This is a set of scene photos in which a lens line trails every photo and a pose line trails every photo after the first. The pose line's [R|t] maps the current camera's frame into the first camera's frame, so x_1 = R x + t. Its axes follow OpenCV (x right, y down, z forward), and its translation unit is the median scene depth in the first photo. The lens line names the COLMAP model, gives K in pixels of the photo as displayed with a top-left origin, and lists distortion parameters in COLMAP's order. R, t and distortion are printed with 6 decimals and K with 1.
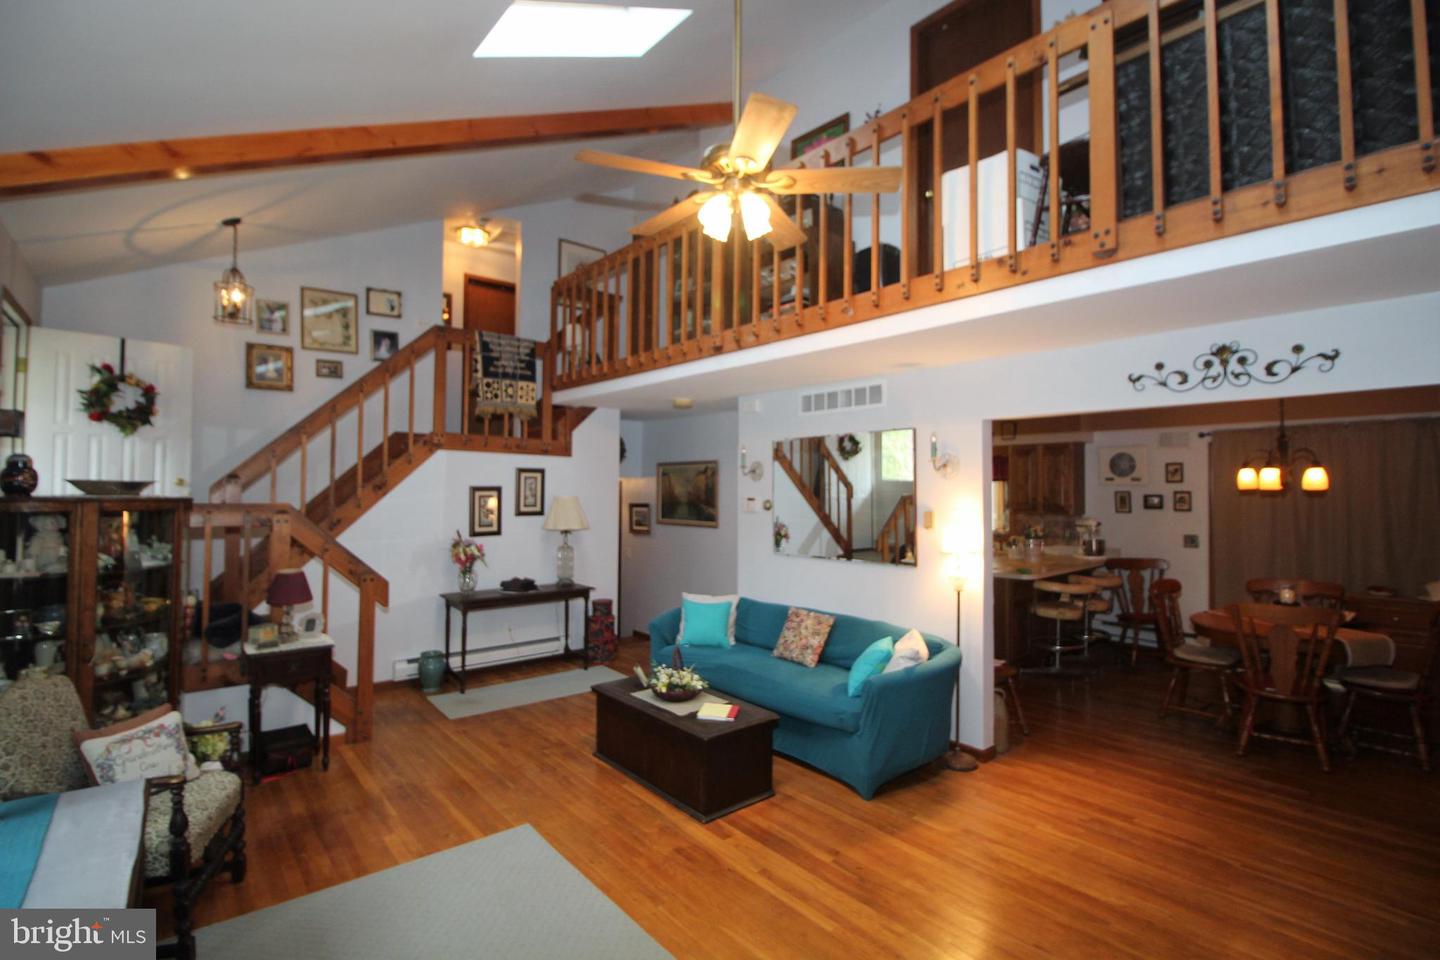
lens RADIAL K [[664.0, 0, 721.8], [0, 664.0, 480.2], [0, 0, 1]] dist [-0.005224, -0.010516]
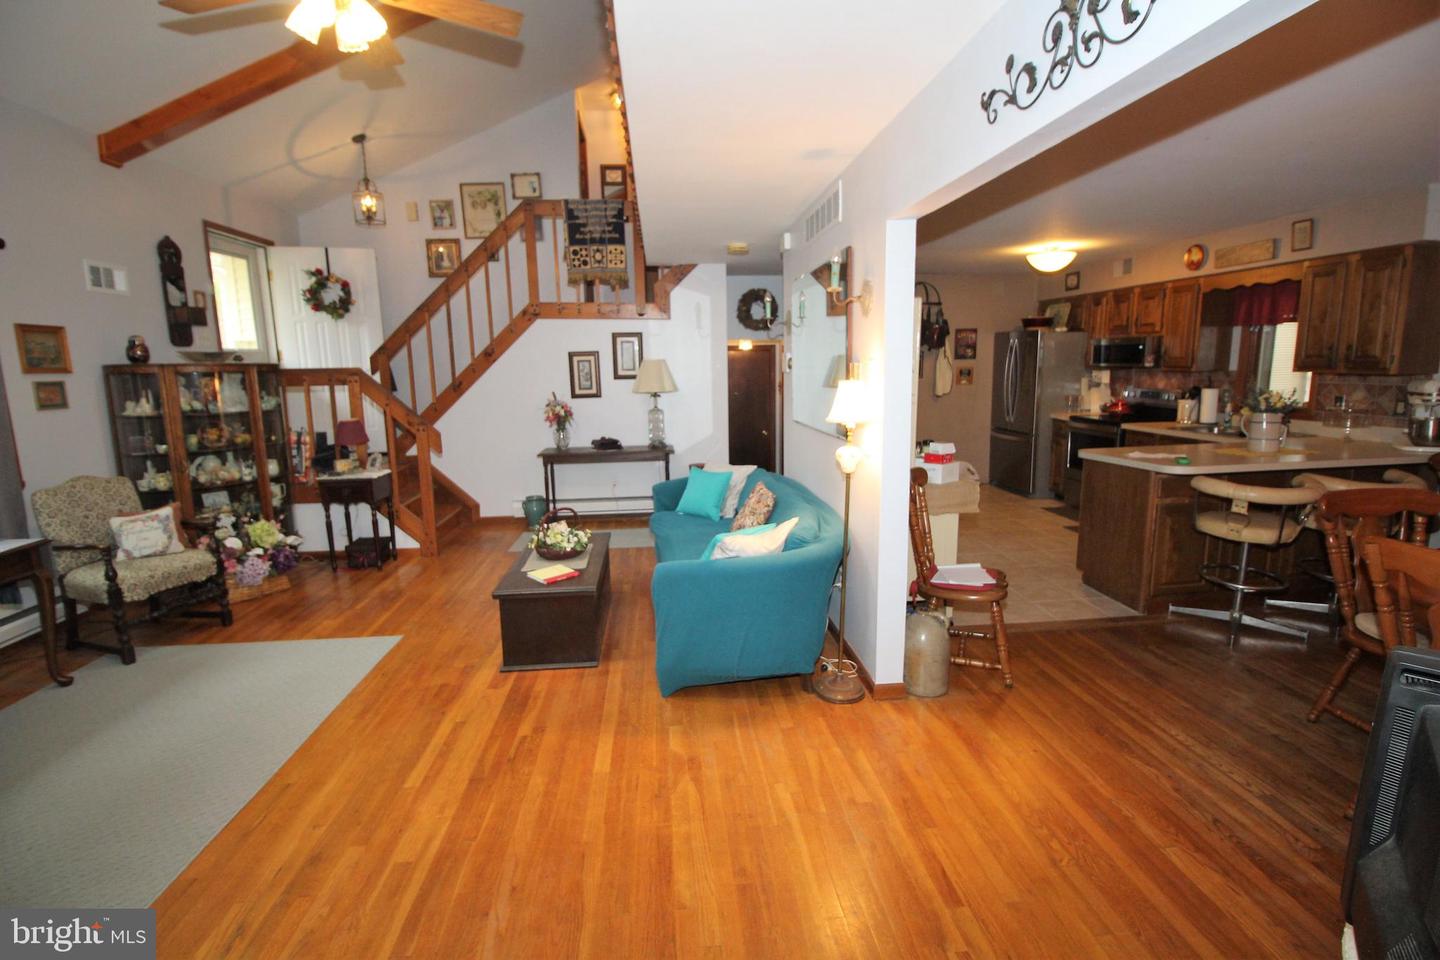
lens RADIAL K [[664.0, 0, 722.4], [0, 664.0, 479.7], [0, 0, 1]] dist [-0.005224, -0.010516]
pose [[0.821022, 0.078355, -0.565494, 0.542534], [0.030165, 0.983199, 0.180028, 0.032124], [0.570100, -0.164865, 0.804864, 0.276035]]
